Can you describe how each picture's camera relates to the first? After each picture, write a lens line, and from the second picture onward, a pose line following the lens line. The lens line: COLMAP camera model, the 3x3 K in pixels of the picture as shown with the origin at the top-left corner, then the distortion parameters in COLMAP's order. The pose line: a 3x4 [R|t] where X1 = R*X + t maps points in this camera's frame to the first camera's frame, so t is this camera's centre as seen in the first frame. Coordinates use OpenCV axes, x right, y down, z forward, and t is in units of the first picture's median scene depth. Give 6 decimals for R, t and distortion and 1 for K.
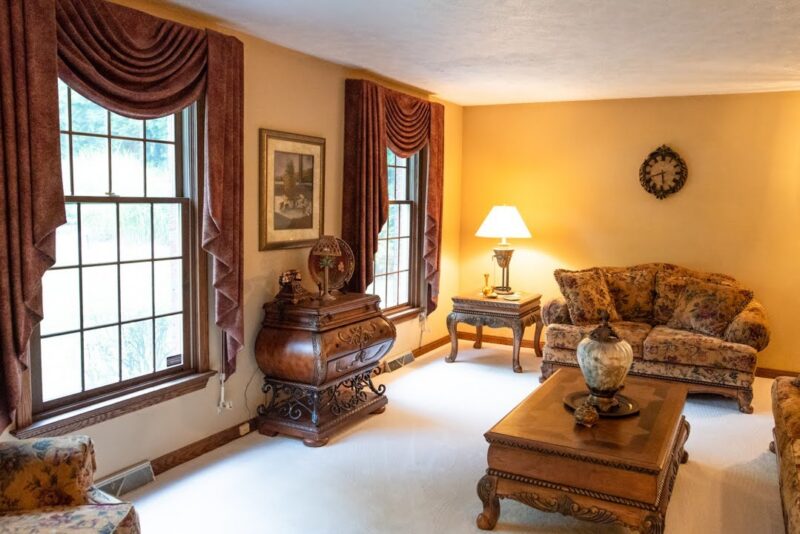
lens RADIAL K [[647.2, 0, 417.6], [0, 647.2, 258.1], [0, 0, 1]] dist [-0.012864, 0.003684]
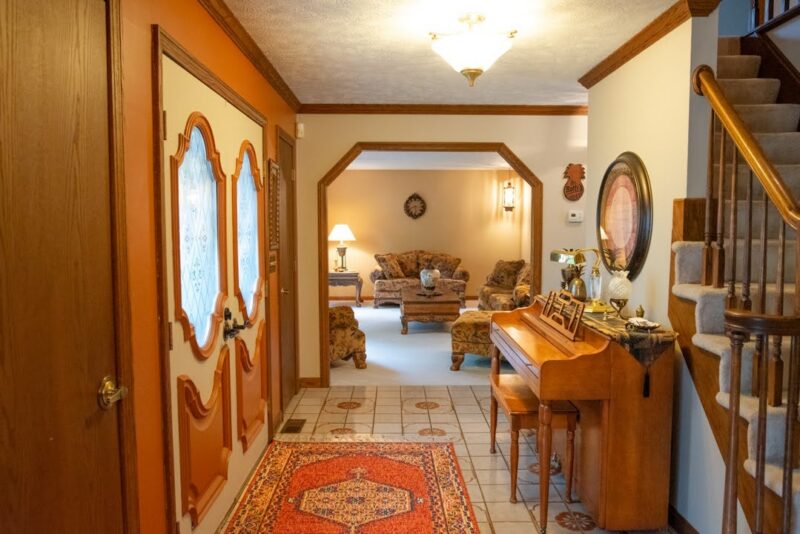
lens RADIAL K [[589.5, 0, 400.0], [0, 589.5, 267.0], [0, 0, 1]] dist [-0.008426, -0.001289]
pose [[0.887564, -0.053747, 0.457538, -0.543528], [0.061736, 0.998089, -0.002515, 0.063543], [-0.456529, 0.030479, 0.889186, -0.657152]]
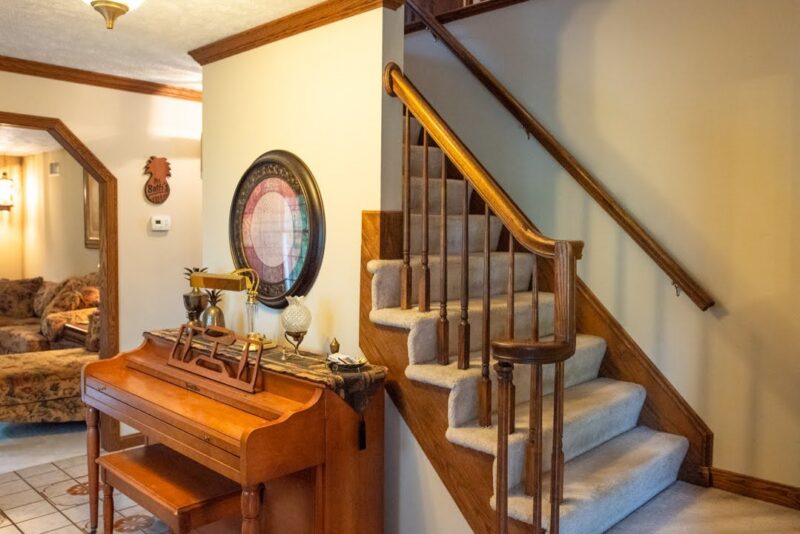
lens RADIAL K [[647.2, 0, 417.6], [0, 647.2, 258.1], [0, 0, 1]] dist [-0.012864, 0.003684]
pose [[0.282857, -0.060807, 0.957233, -0.550459], [0.087143, 0.995490, 0.037487, 0.041385], [-0.955195, 0.072813, 0.286880, -0.507737]]
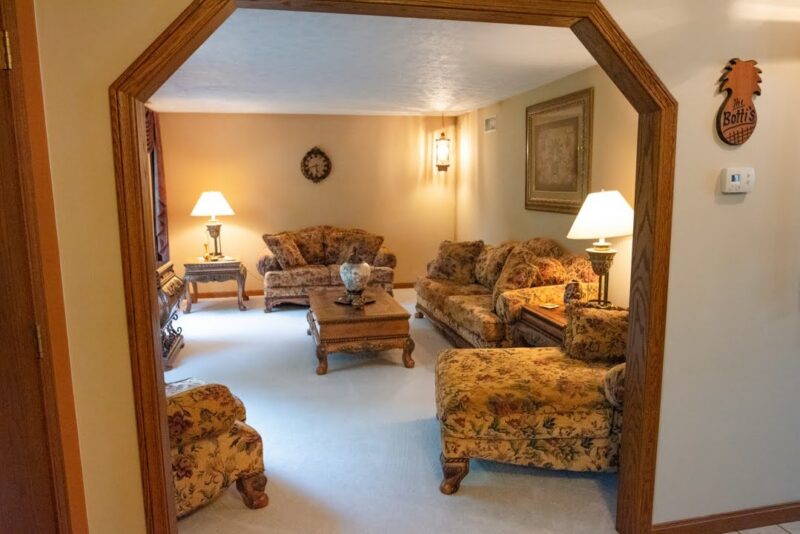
lens RADIAL K [[574.6, 0, 400.0], [0, 574.6, 267.0], [0, 0, 1]] dist [-0.021948, -0.000643]
pose [[0.776072, -0.118269, 0.619455, -0.329946], [0.086283, 0.992933, 0.081476, 0.010956], [-0.624713, -0.009783, 0.780793, -0.171033]]
